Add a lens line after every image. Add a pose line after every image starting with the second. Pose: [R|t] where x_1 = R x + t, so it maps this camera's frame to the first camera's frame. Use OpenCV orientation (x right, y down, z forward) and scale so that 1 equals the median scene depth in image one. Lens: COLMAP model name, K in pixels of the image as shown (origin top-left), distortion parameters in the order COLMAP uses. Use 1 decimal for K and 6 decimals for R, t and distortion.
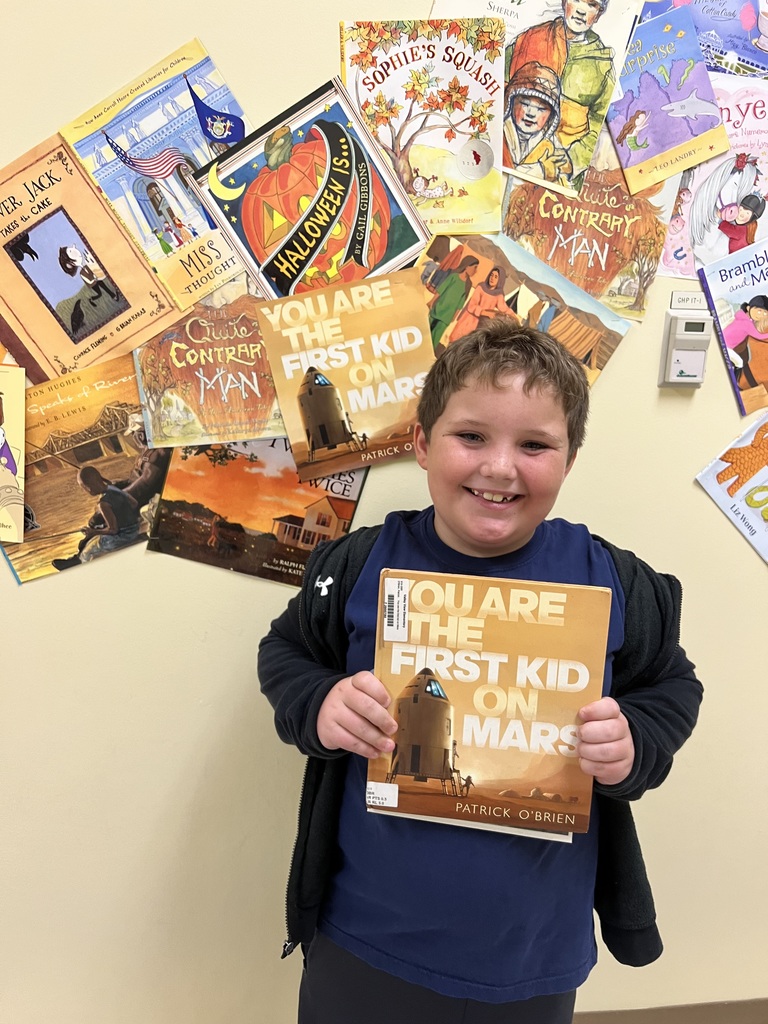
lens RADIAL K [[774.0, 0, 383.2], [0, 774.0, 513.1], [0, 0, 1]] dist [0.025466, -0.017494]
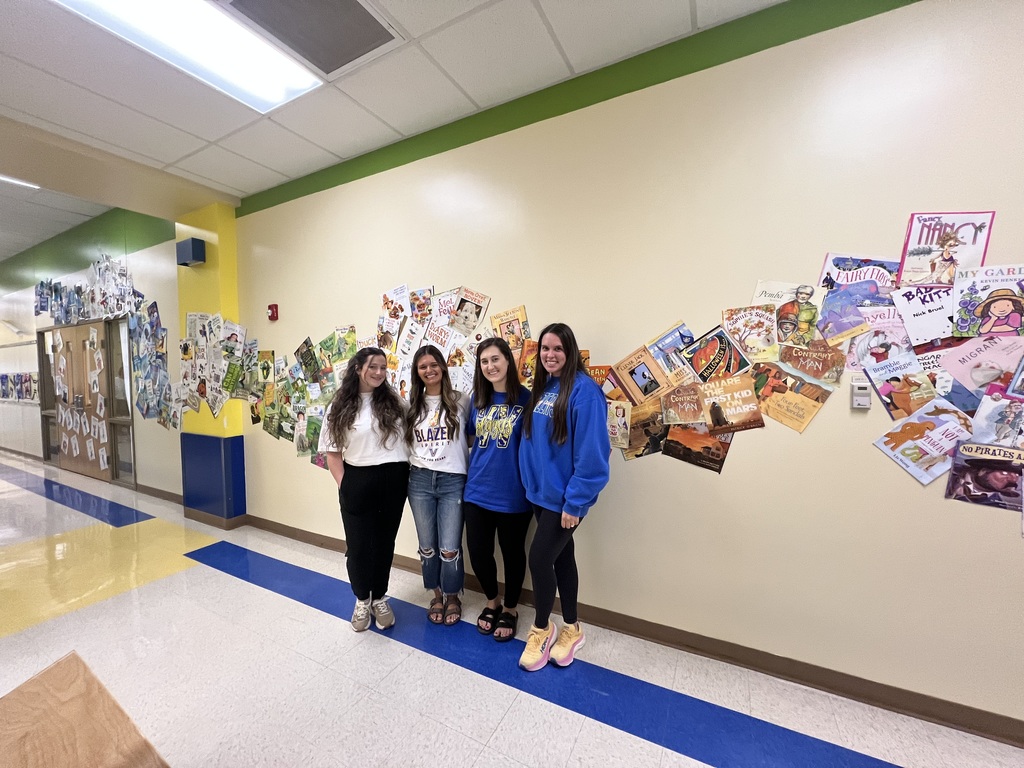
lens RADIAL K [[410.5, 0, 509.2], [0, 410.5, 380.3], [0, 0, 1]] dist [-0.000088, 0.000130]
pose [[0.866966, -0.025082, -0.497736, 0.027856], [-0.090793, 0.974070, -0.207230, 0.174386], [0.490028, 0.224852, 0.842208, -0.982622]]
